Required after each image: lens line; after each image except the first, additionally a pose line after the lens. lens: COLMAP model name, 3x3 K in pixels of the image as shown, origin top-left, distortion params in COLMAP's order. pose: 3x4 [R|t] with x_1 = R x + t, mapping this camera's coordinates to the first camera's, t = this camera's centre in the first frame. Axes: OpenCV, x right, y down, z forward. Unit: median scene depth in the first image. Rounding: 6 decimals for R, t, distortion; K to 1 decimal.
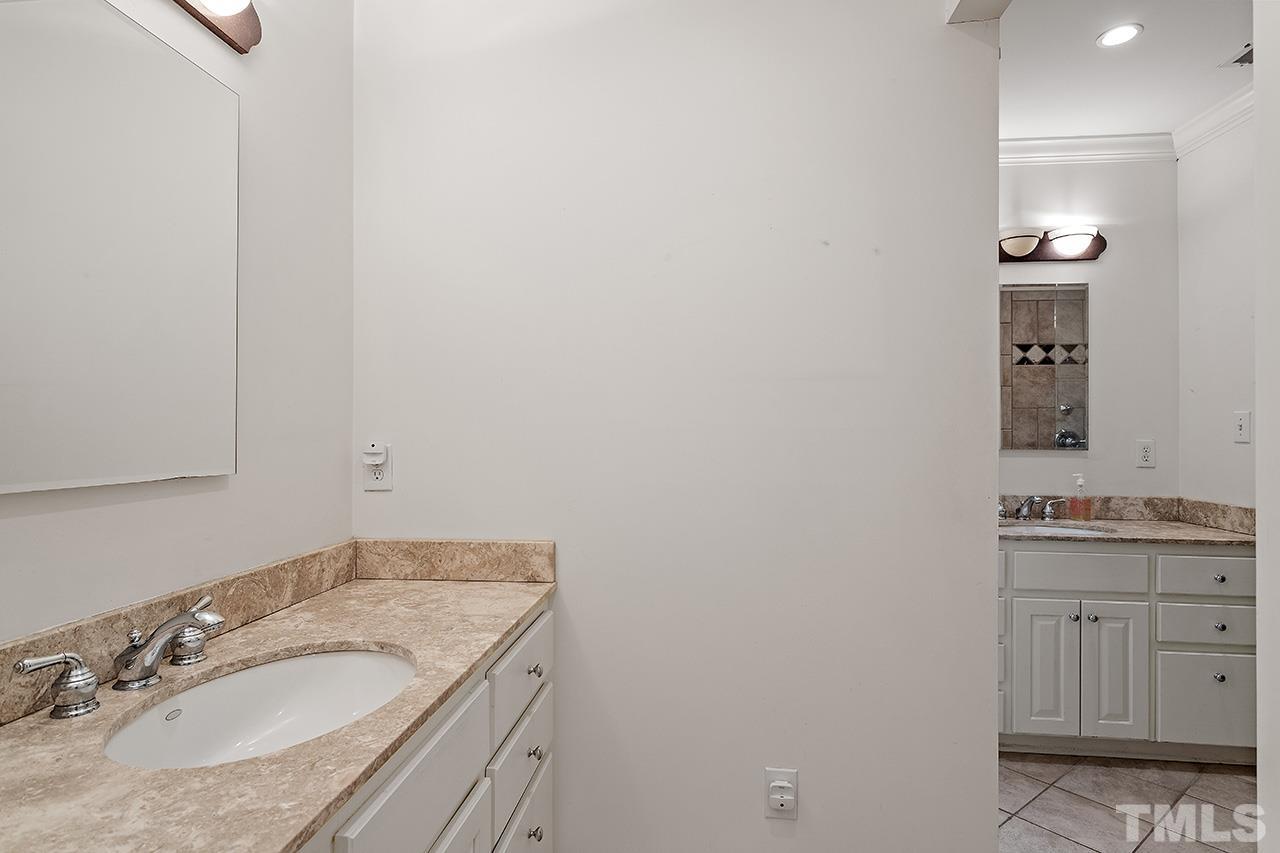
lens RADIAL K [[649.1, 0, 640.0], [0, 649.1, 426.5], [0, 0, 1]] dist [-0.000447, -0.001444]
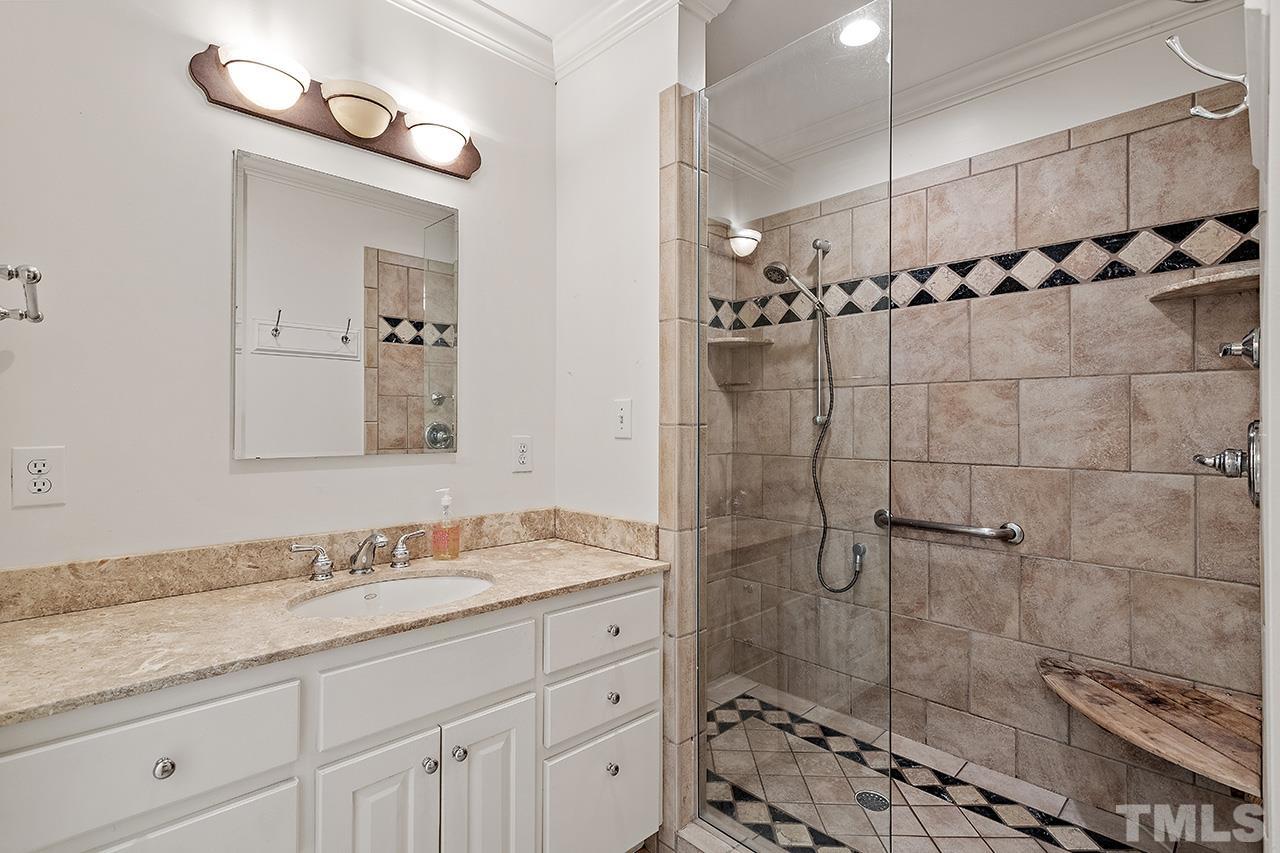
lens RADIAL K [[614.2, 0, 640.0], [0, 614.2, 426.5], [0, 0, 1]] dist [-0.000678, -0.000012]
pose [[0.632757, -0.003715, 0.774341, 0.311886], [-0.005125, 0.999946, 0.008986, 0.002891], [-0.774333, -0.009654, 0.632704, 0.440547]]
